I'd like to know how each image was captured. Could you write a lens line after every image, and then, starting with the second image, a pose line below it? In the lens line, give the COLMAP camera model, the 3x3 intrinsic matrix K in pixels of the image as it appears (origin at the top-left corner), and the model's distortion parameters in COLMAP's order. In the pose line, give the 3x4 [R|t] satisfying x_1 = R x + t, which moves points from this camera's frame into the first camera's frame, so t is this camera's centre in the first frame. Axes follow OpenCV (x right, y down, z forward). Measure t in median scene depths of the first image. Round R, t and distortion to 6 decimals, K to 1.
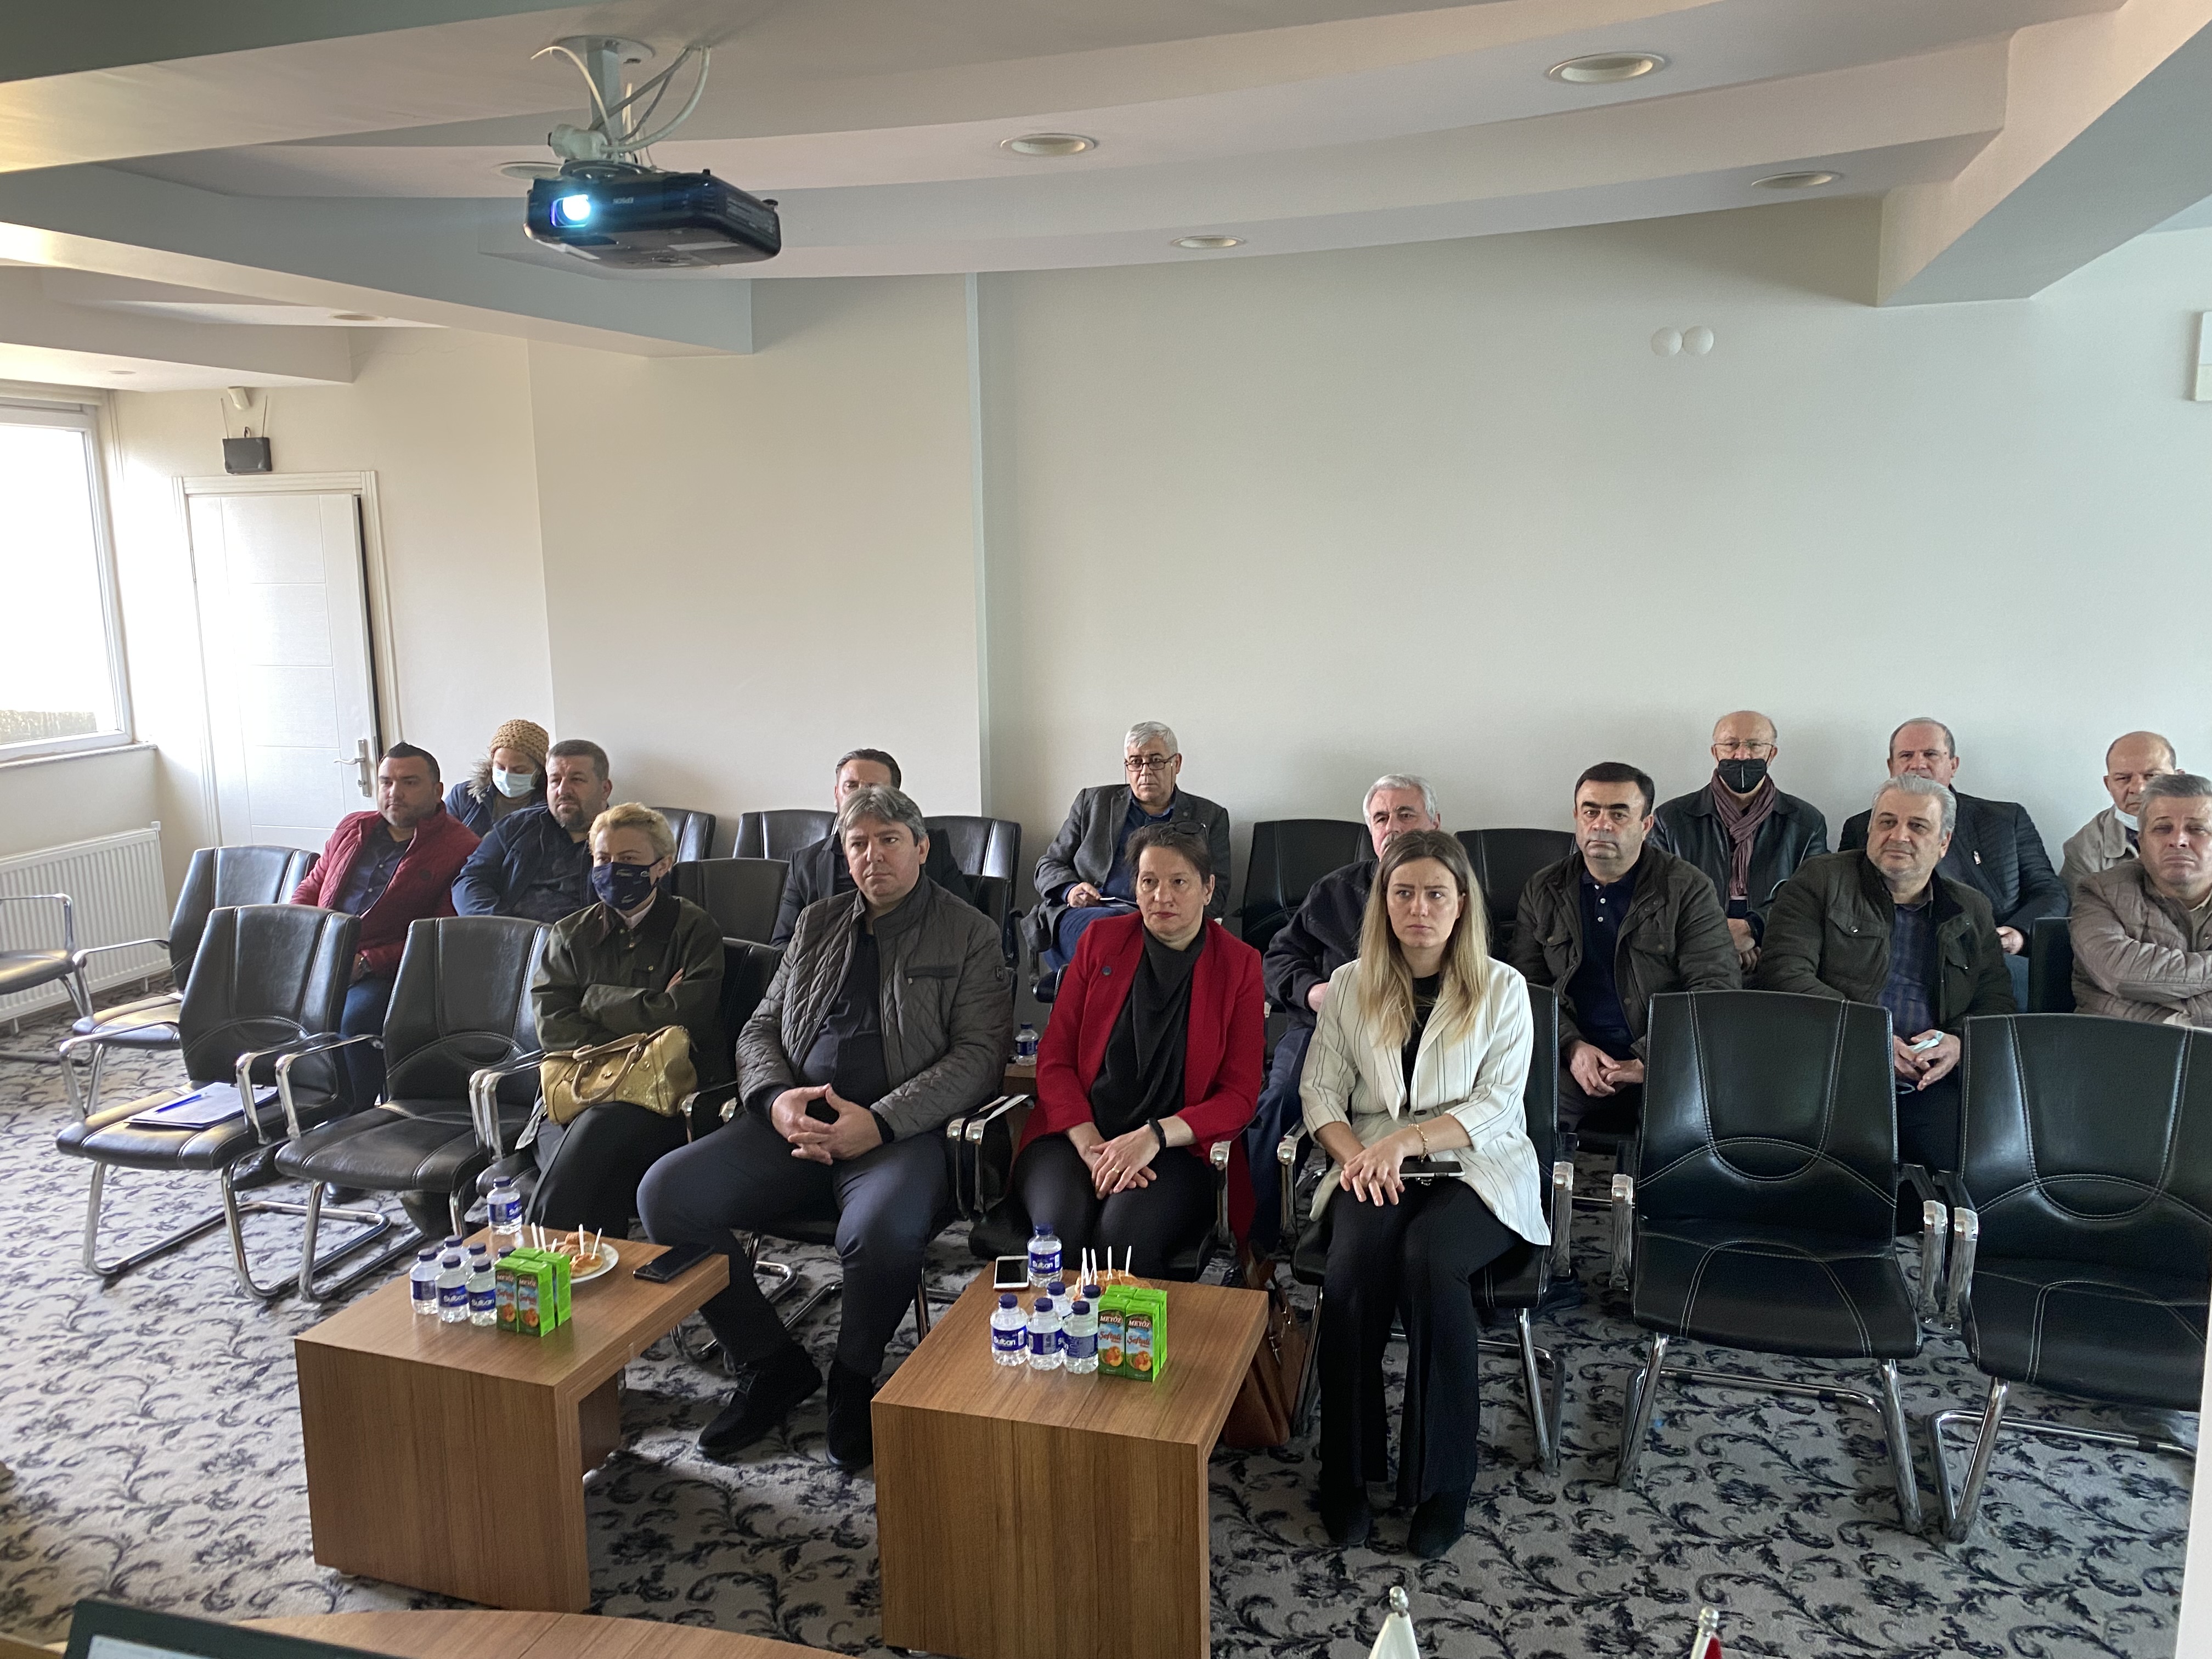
lens RADIAL K [[1714.4, 0, 1173.9], [0, 1714.4, 840.2], [0, 0, 1]] dist [0.010546, -0.005710]
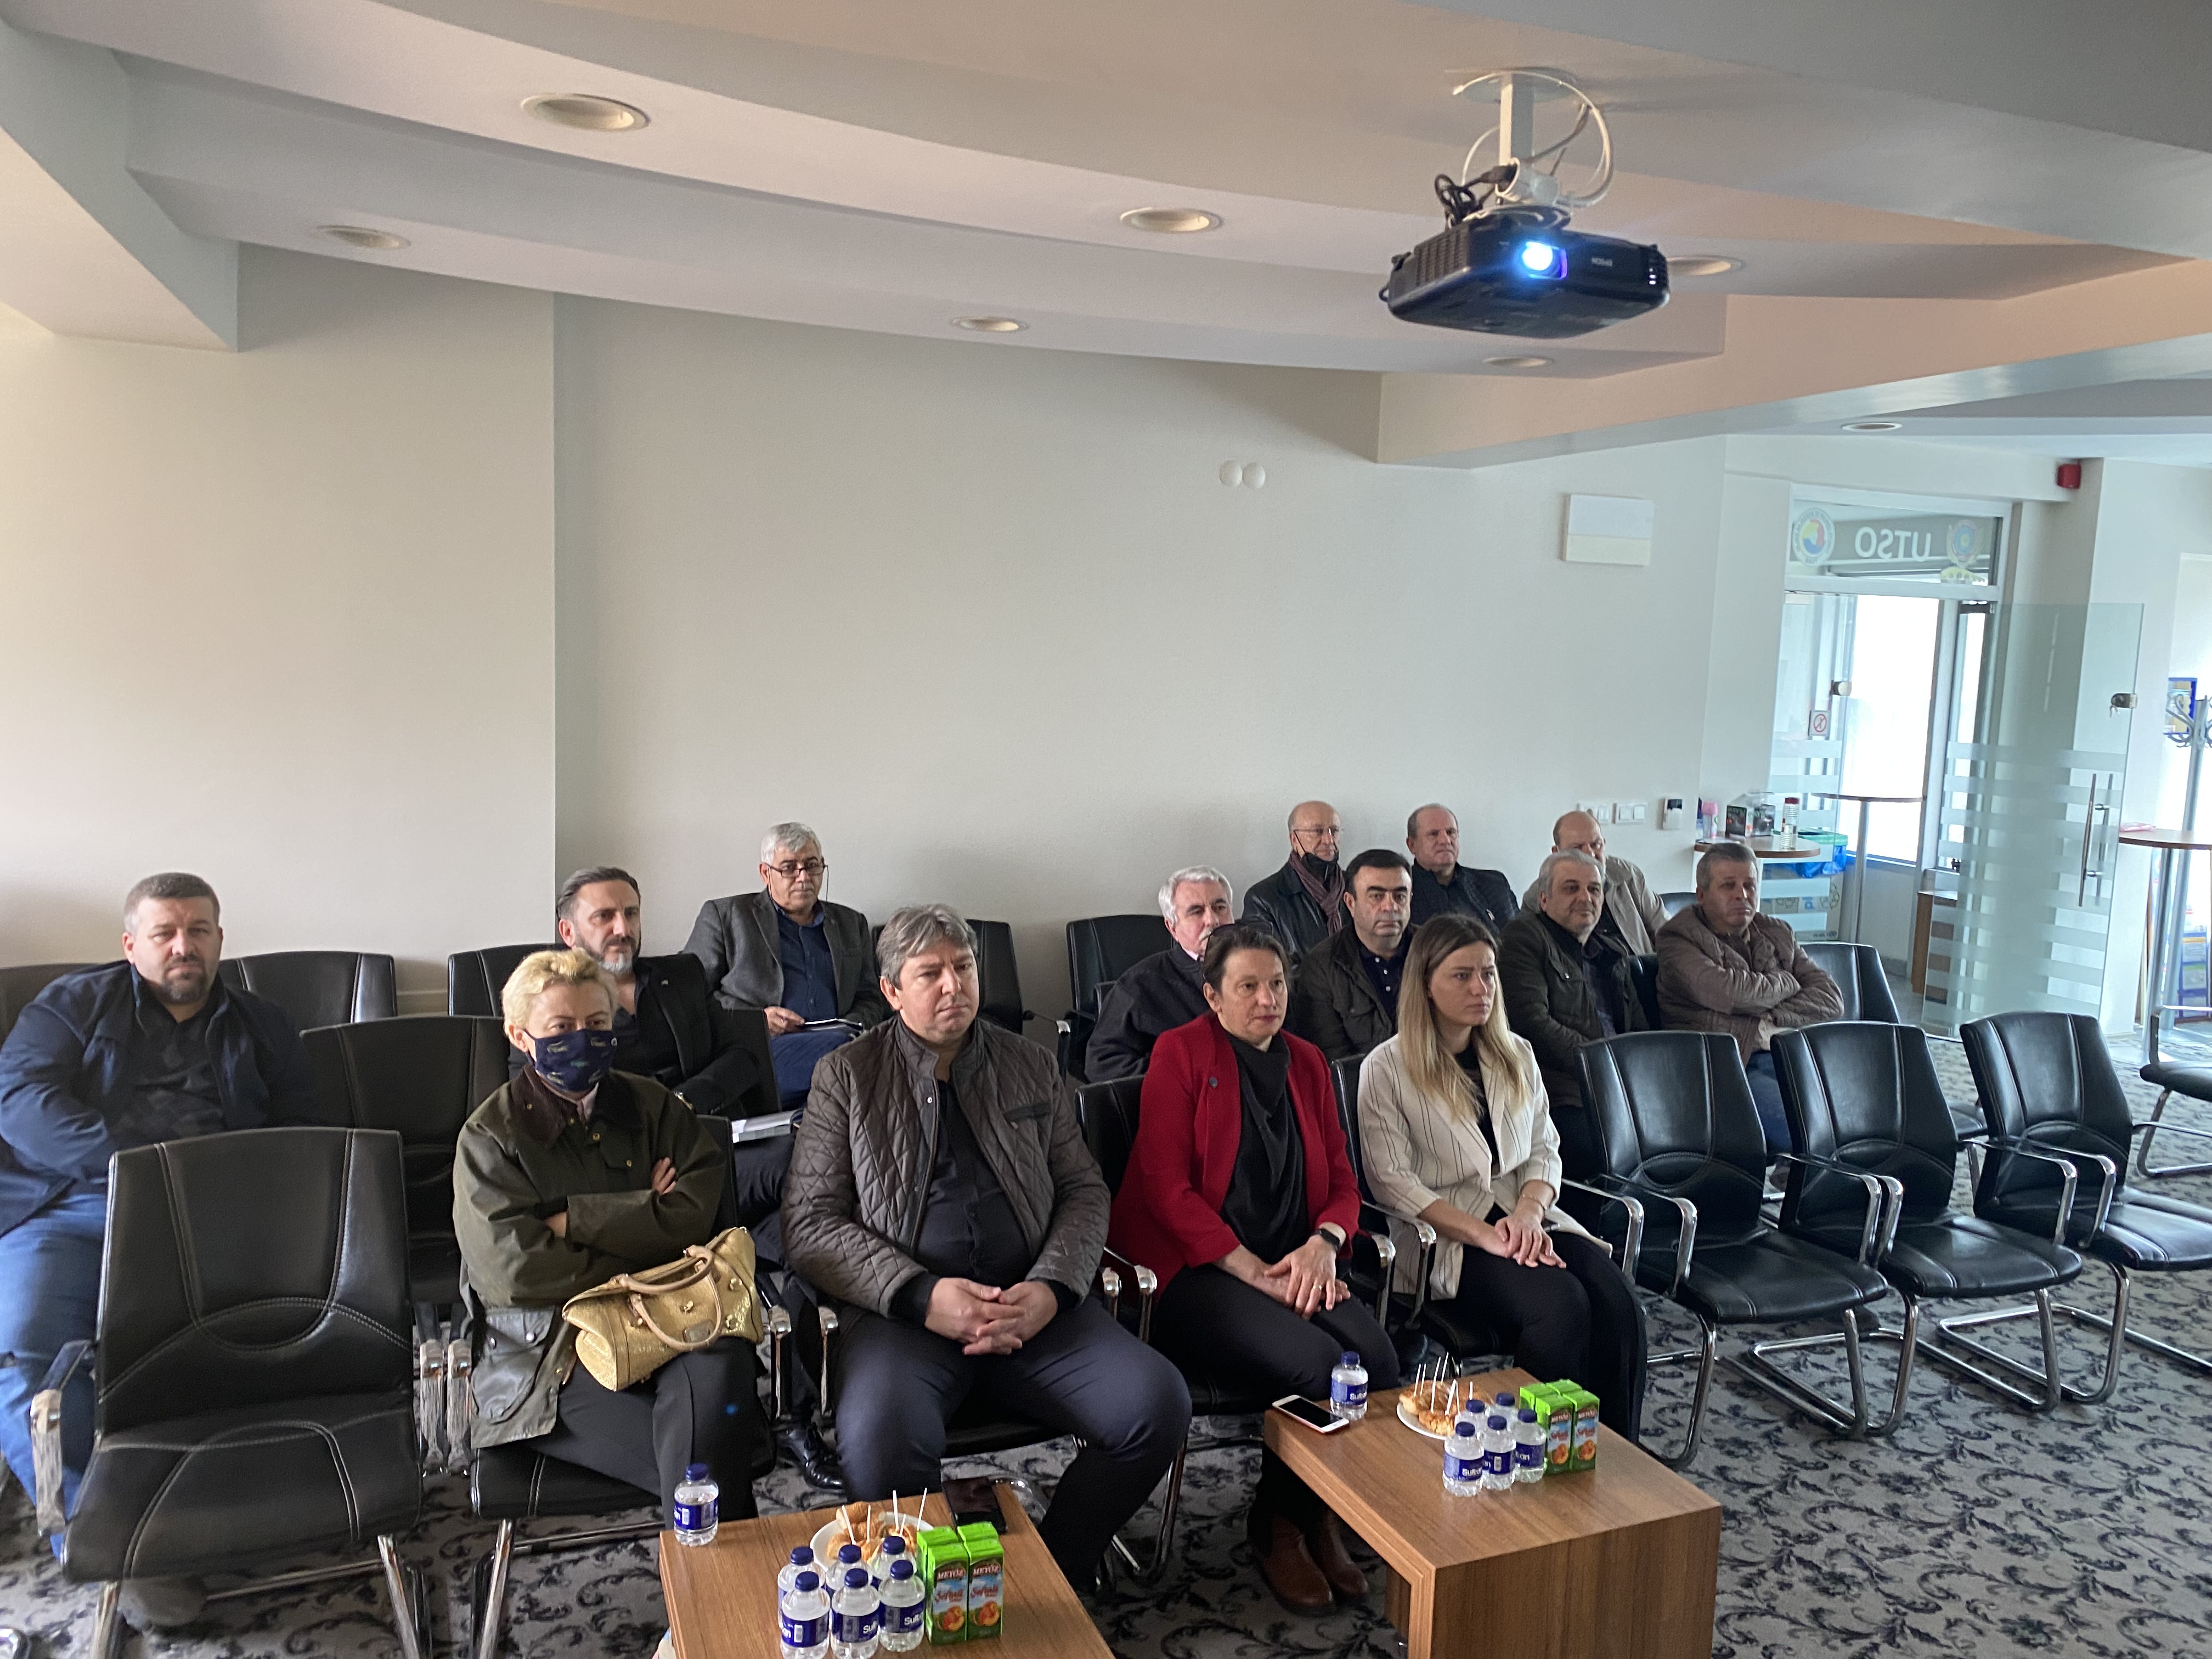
lens RADIAL K [[1714.4, 0, 1108.3], [0, 1714.4, 841.6], [0, 0, 1]] dist [0.010546, -0.005710]
pose [[0.764533, -0.034019, 0.643686, -0.578085], [0.064060, 0.997673, -0.023359, -0.034126], [-0.641393, 0.059093, 0.764933, 0.249634]]
